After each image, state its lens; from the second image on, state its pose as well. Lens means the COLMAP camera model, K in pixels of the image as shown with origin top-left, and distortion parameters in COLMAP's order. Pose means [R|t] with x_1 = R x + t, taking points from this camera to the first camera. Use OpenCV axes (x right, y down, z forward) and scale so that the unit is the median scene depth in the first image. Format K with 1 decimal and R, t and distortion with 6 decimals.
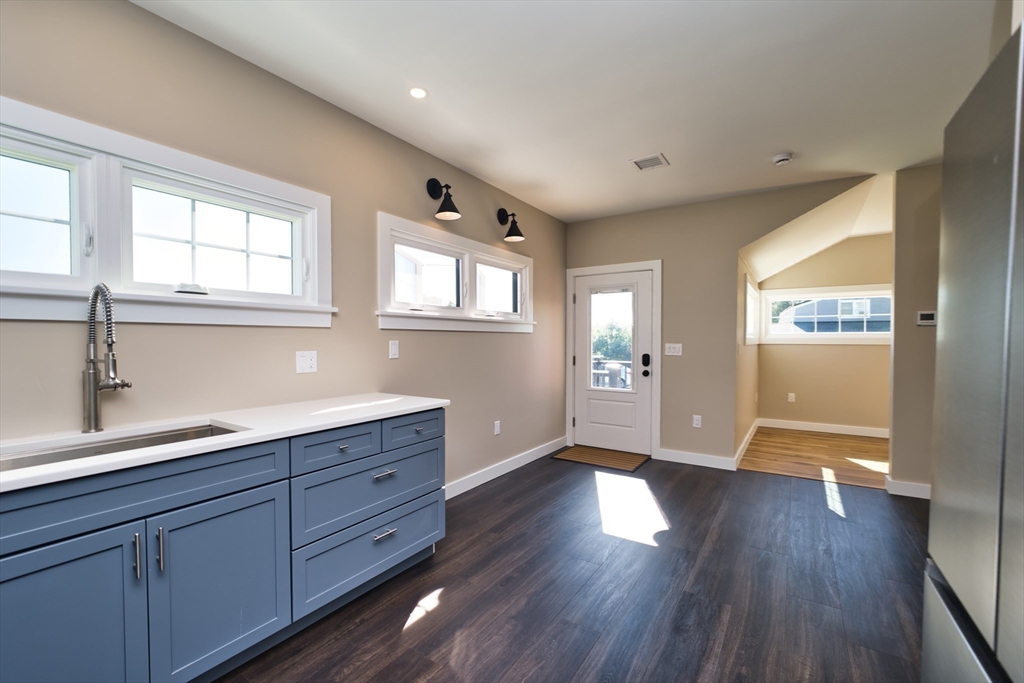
lens RADIAL K [[429.8, 0, 512.2], [0, 429.8, 345.1], [0, 0, 1]] dist [-0.003260, 0.000196]
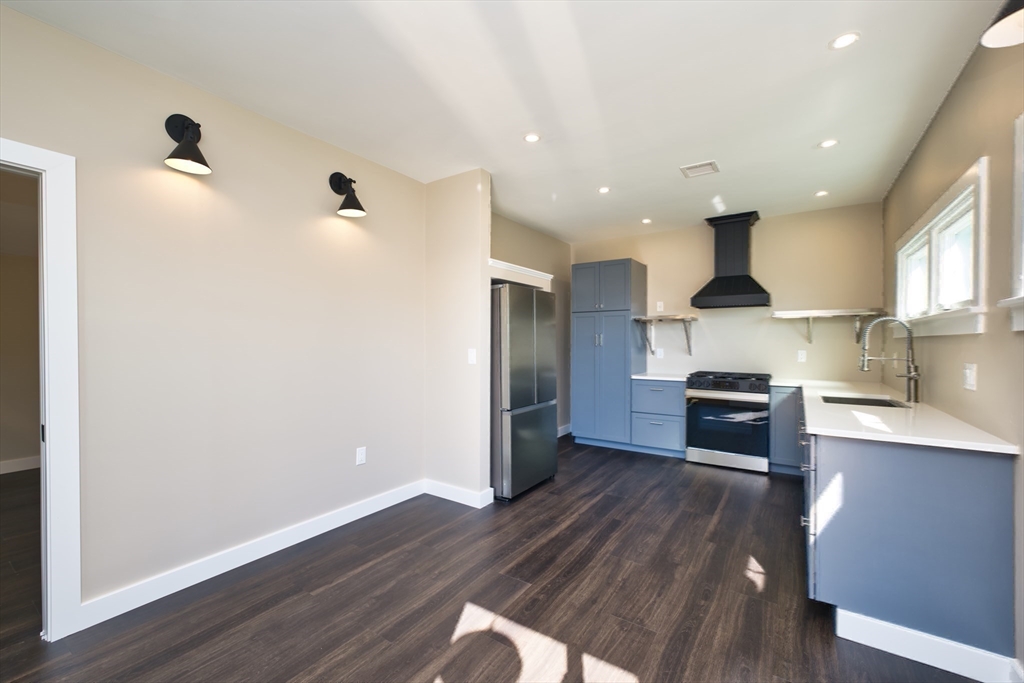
lens RADIAL K [[429.8, 0, 511.2], [0, 429.8, 344.3], [0, 0, 1]] dist [-0.003260, 0.000196]
pose [[-0.999988, -0.004100, 0.002497, 0.488882], [-0.004058, 0.999854, 0.016614, -0.042587], [-0.002565, 0.016603, -0.999859, 2.226528]]
